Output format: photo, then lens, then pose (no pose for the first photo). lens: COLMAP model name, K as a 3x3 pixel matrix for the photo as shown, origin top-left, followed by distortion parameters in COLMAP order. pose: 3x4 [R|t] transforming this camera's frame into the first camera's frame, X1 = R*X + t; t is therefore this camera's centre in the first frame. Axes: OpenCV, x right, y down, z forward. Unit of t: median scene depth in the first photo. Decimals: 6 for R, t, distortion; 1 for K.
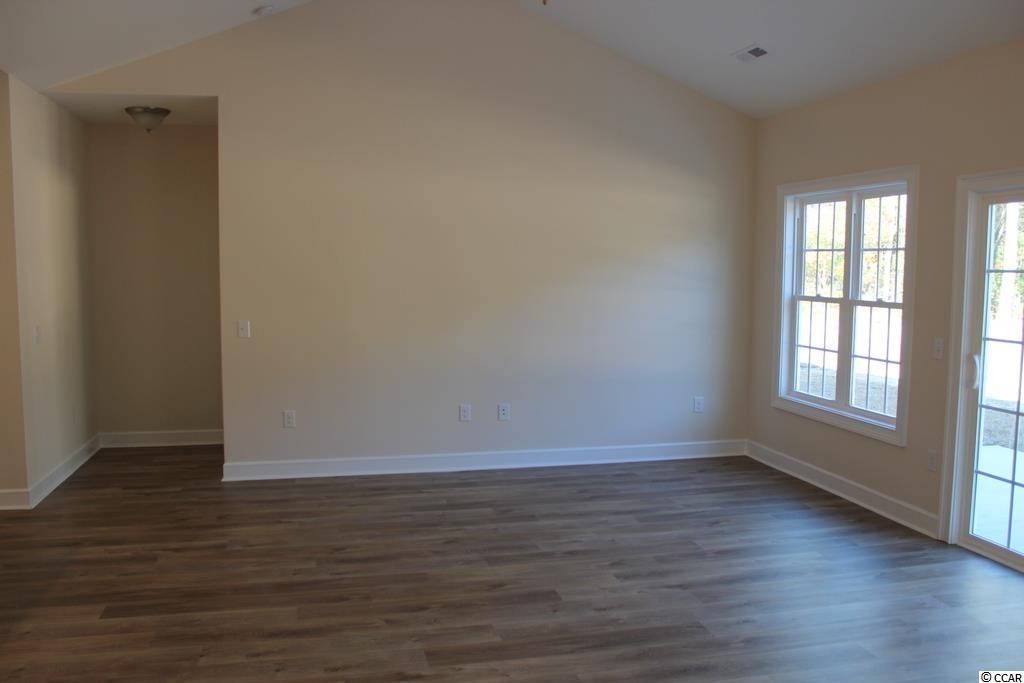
lens RADIAL K [[856.2, 0, 504.8], [0, 856.2, 347.2], [0, 0, 1]] dist [-0.162533, 0.148094]
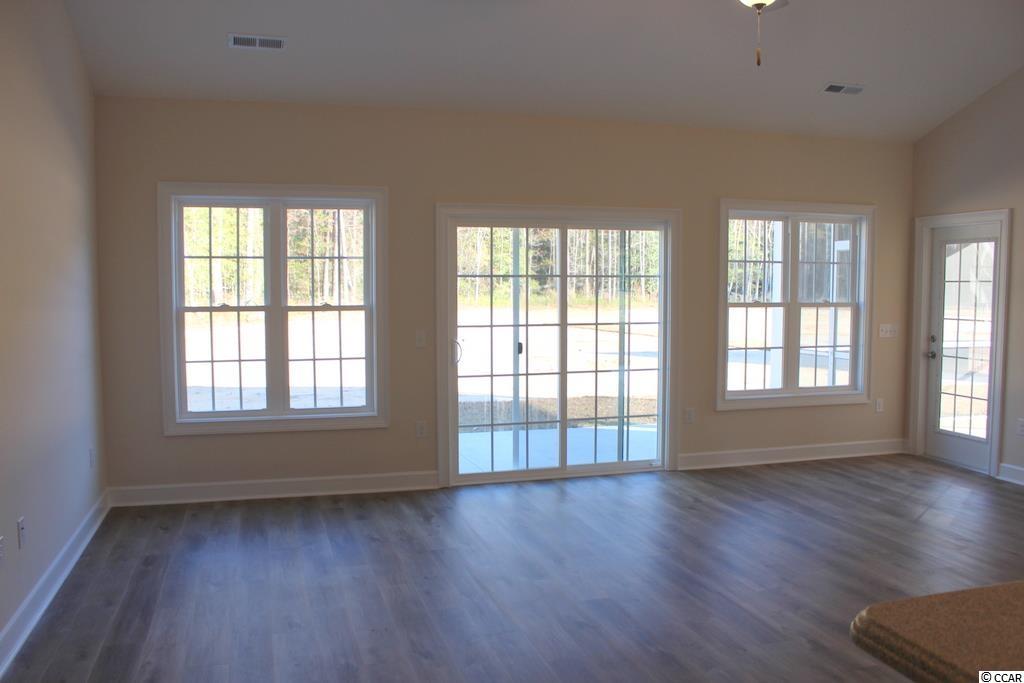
lens RADIAL K [[856.2, 0, 504.8], [0, 856.2, 347.2], [0, 0, 1]] dist [-0.162533, 0.148094]
pose [[-0.067886, -0.083680, 0.994178, -0.690860], [0.091548, 0.991750, 0.089727, -0.082024], [-0.993484, 0.097106, -0.059665, 0.866465]]
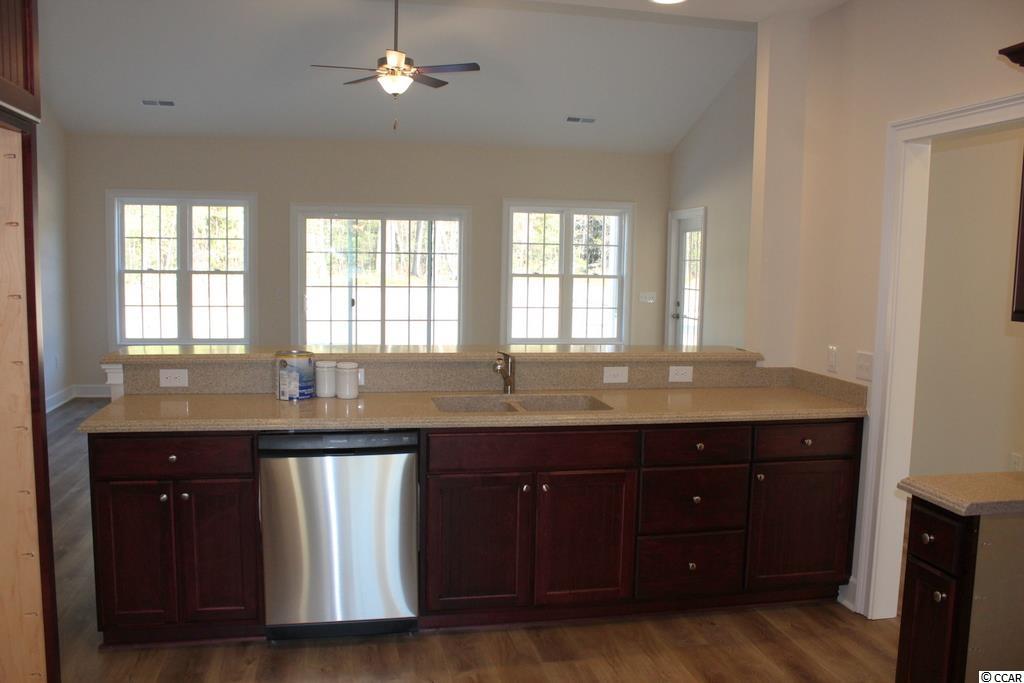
lens RADIAL K [[856.2, 0, 504.8], [0, 856.2, 347.2], [0, 0, 1]] dist [-0.162533, 0.148094]
pose [[0.026288, -0.112779, 0.993272, -1.226353], [0.075079, 0.991032, 0.110538, -0.048121], [-0.996831, 0.071668, 0.034520, 0.405457]]
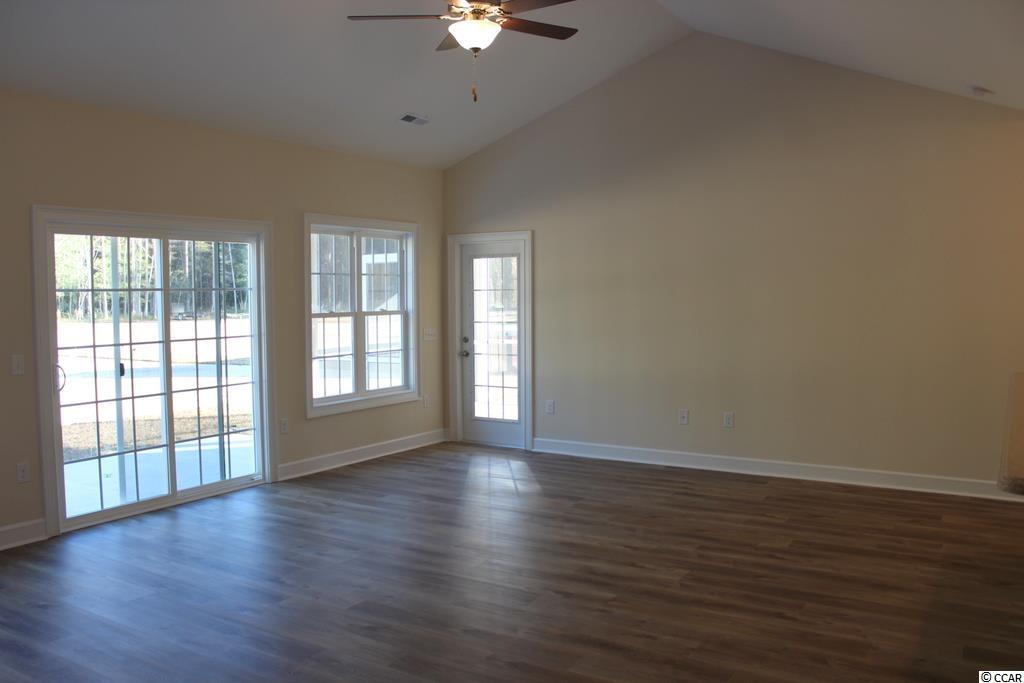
lens RADIAL K [[856.2, 0, 504.8], [0, 856.2, 347.2], [0, 0, 1]] dist [-0.162533, 0.148094]
pose [[-0.710345, -0.047209, 0.702268, -0.586254], [0.066797, 0.988723, 0.134031, -0.108985], [-0.700677, 0.142118, -0.699182, 1.174473]]
